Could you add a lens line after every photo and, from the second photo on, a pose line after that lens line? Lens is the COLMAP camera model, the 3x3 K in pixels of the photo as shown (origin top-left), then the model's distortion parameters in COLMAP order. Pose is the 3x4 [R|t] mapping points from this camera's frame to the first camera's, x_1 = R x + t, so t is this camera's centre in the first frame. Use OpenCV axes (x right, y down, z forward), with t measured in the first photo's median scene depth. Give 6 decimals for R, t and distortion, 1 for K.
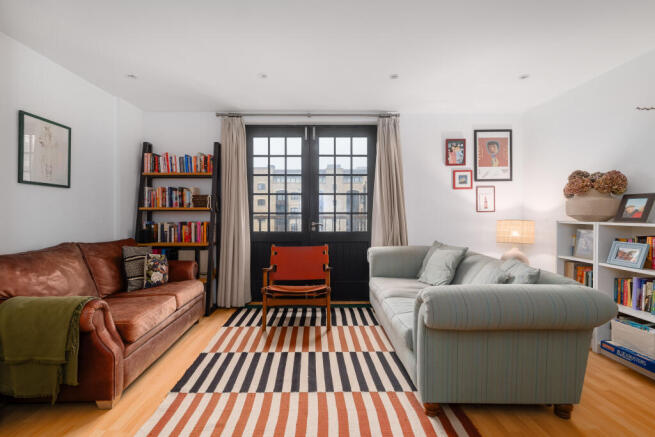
lens RADIAL K [[285.4, 0, 321.7], [0, 285.4, 214.3], [0, 0, 1]] dist [0.003975, -0.002687]
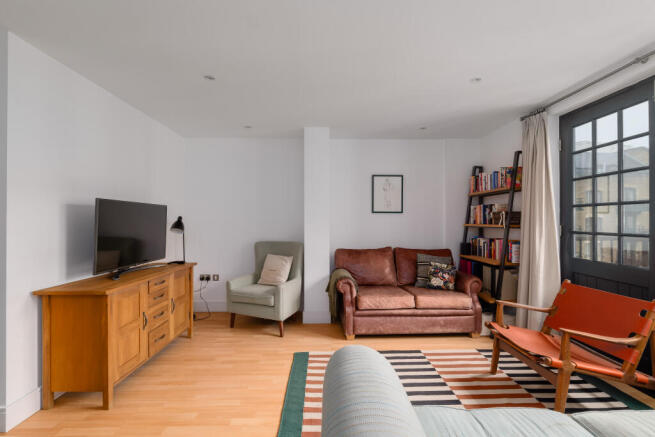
lens RADIAL K [[285.4, 0, 331.6], [0, 285.4, 219.7], [0, 0, 1]] dist [0.003975, -0.002687]
pose [[0.040868, -0.004869, -0.999153, 0.507124], [-0.004644, 0.999976, -0.005063, -0.032408], [0.999154, 0.004847, 0.040844, 0.395861]]
